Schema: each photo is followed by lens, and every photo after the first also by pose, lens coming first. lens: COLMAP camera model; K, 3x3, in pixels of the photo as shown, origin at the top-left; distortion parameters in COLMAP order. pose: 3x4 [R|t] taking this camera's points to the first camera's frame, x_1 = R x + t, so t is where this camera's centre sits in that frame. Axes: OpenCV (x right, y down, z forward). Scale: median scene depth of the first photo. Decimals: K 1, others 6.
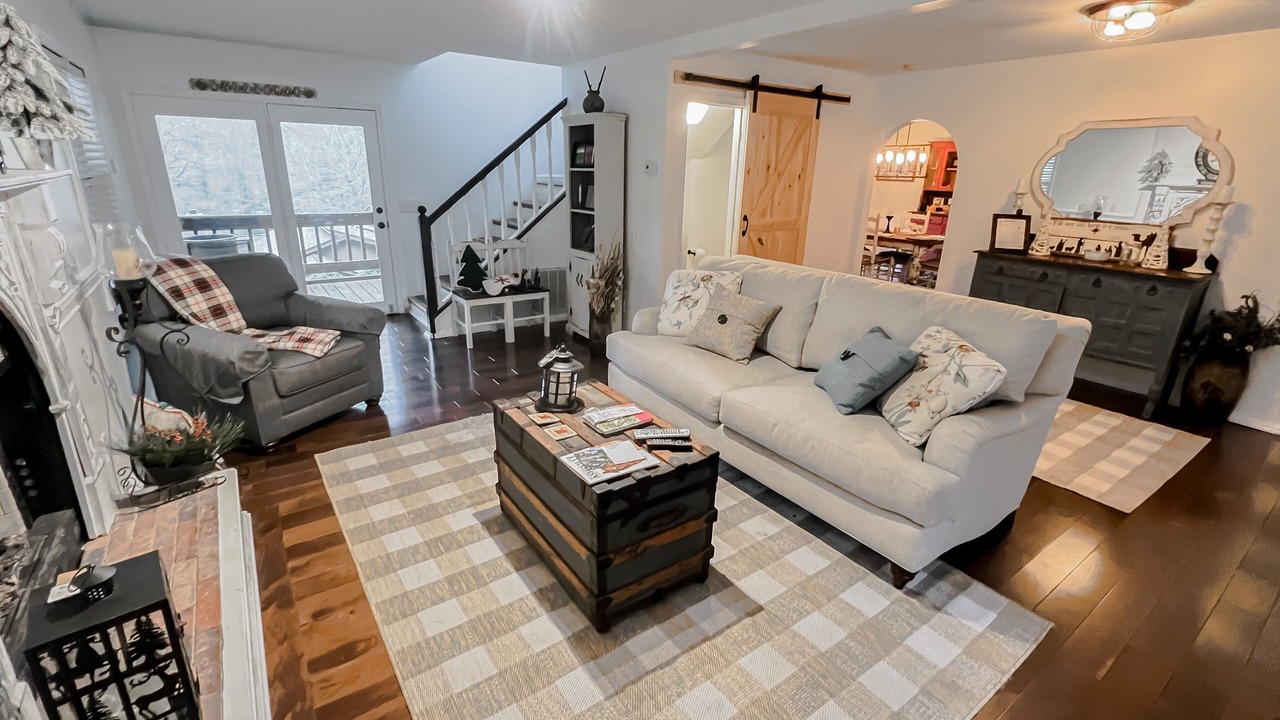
lens RADIAL K [[561.5, 0, 628.2], [0, 561.5, 363.9], [0, 0, 1]] dist [-0.001713, -0.000107]
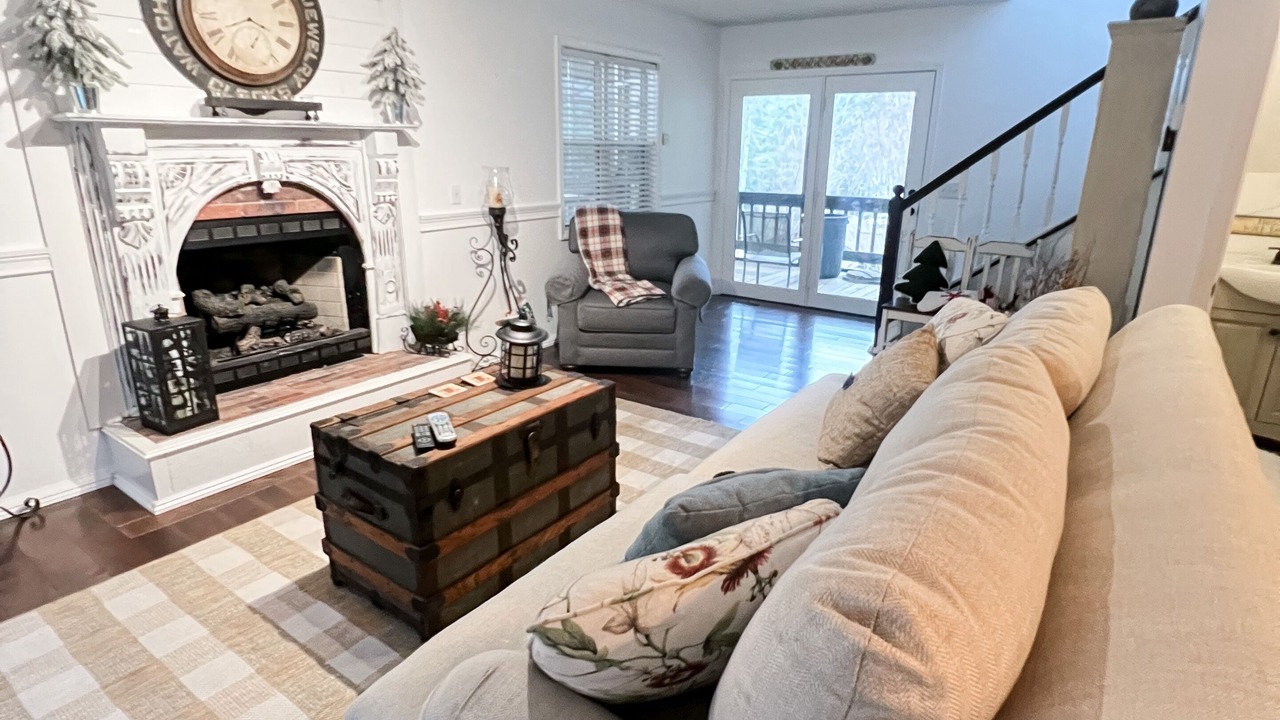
lens RADIAL K [[674.0, 0, 644.3], [0, 674.0, 358.6], [0, 0, 1]] dist [-0.003054, -0.000338]
pose [[0.356161, 0.262874, -0.896687, 0.464115], [-0.315434, 0.937108, 0.149434, -0.092144], [0.879574, 0.229623, 0.416681, 0.394911]]
